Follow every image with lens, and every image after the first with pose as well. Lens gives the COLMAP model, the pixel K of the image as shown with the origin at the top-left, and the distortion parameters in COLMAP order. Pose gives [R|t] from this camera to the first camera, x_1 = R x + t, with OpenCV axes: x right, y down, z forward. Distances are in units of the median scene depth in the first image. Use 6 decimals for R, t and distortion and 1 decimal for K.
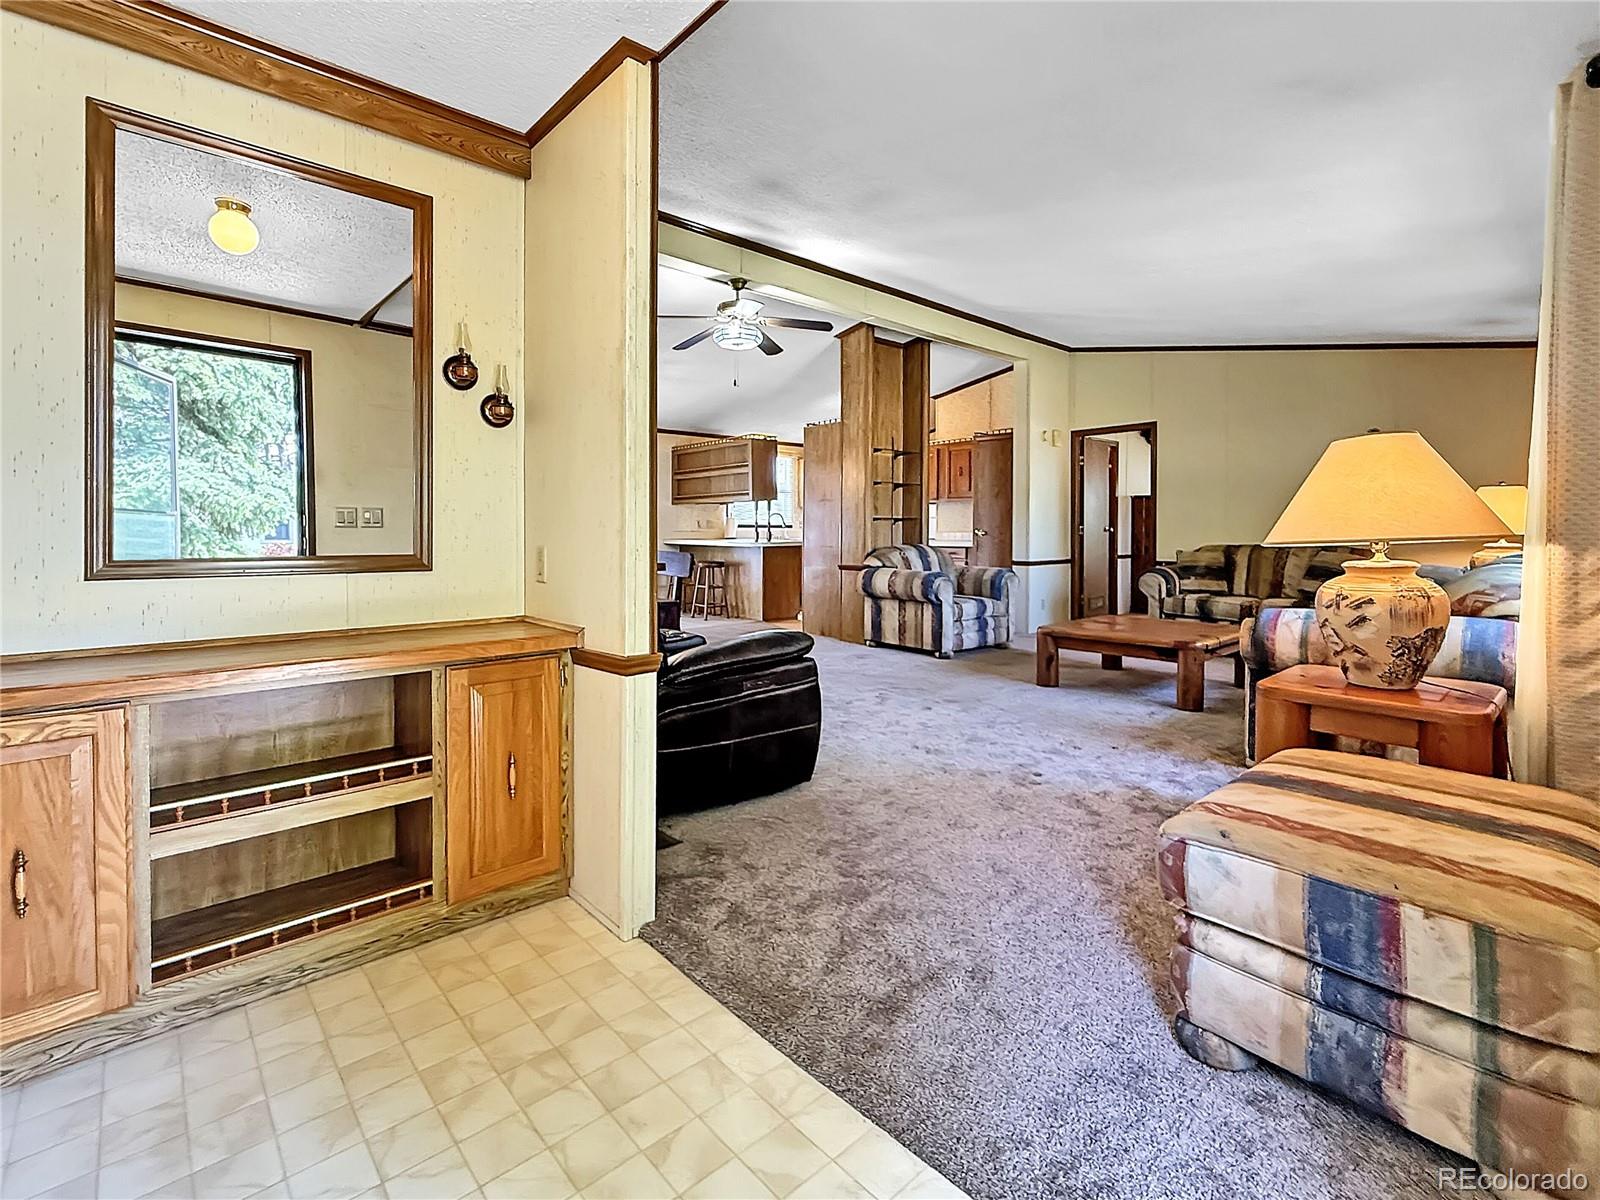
lens RADIAL K [[736.3, 0, 798.8], [0, 736.3, 532.5], [0, 0, 1]] dist [-0.001041, -0.000128]
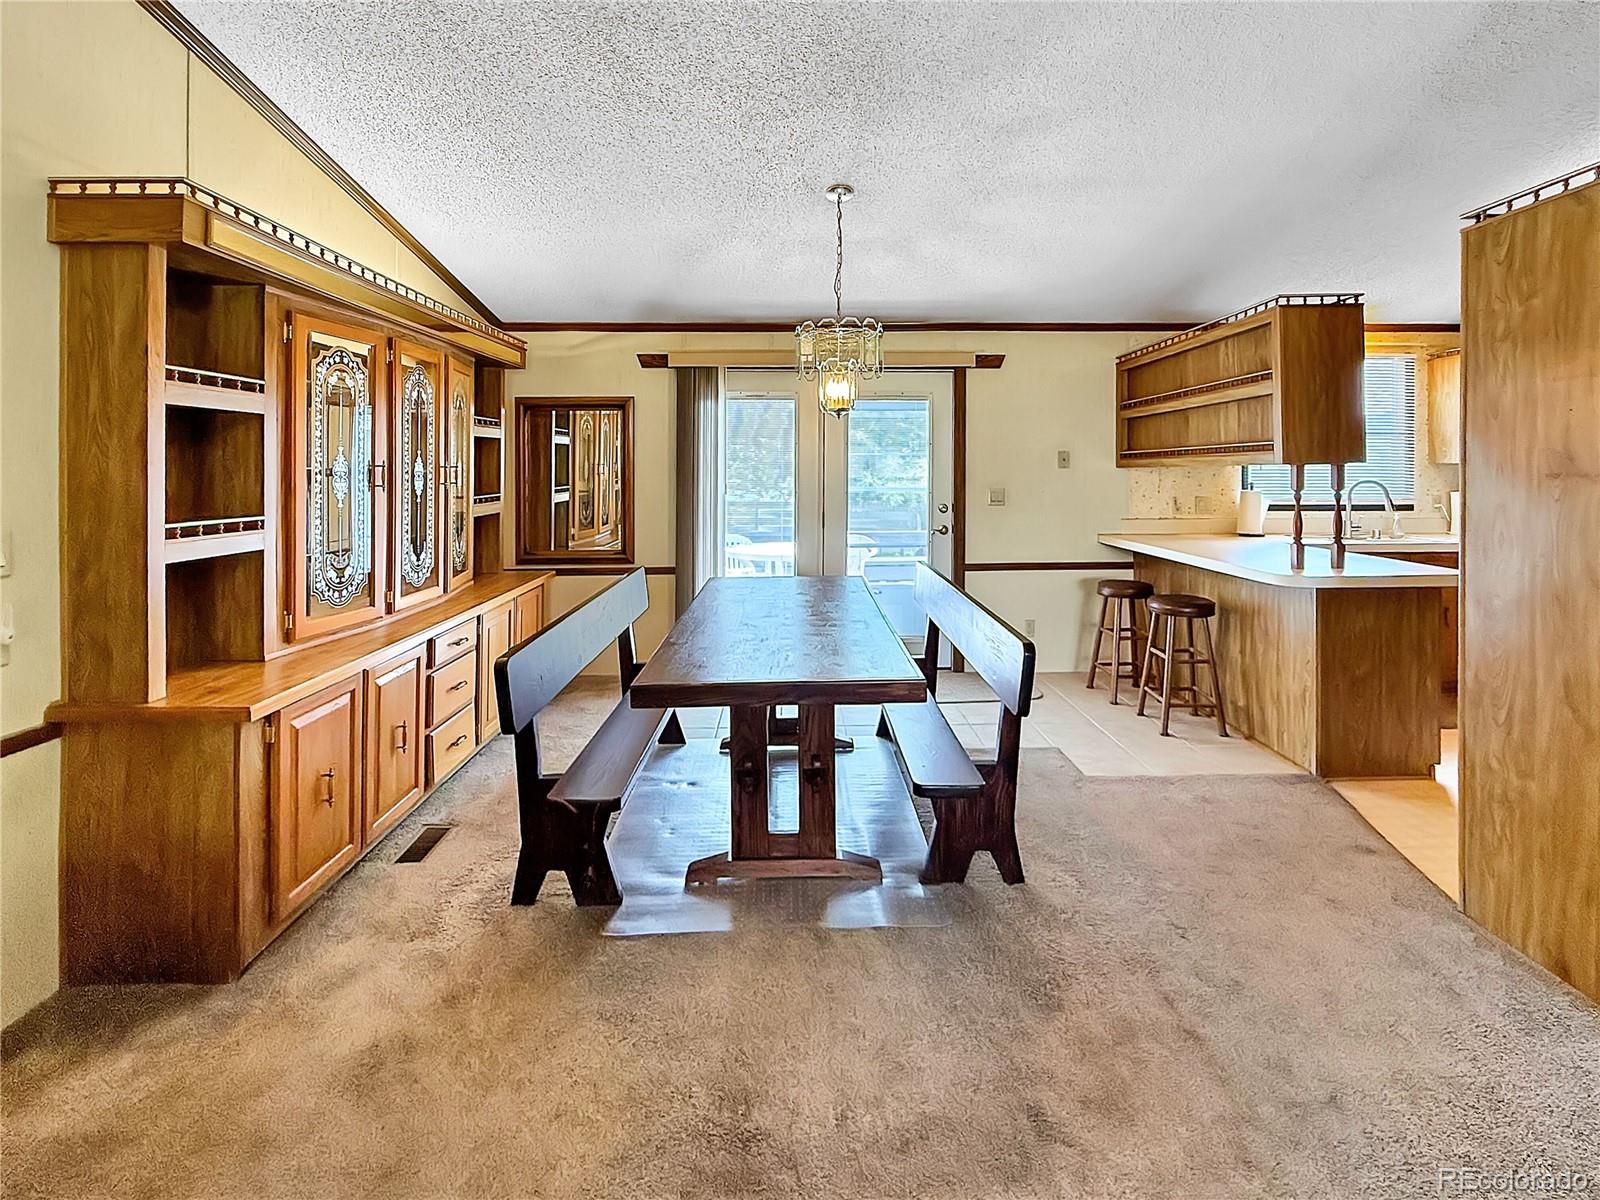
lens RADIAL K [[728.6, 0, 803.4], [0, 728.6, 470.8], [0, 0, 1]] dist [-0.001136, -0.000354]
pose [[0.753572, -0.003430, -0.657357, -0.000993], [0.001952, 0.999994, -0.002980, -0.047932], [0.657363, 0.000962, 0.753574, 0.655683]]
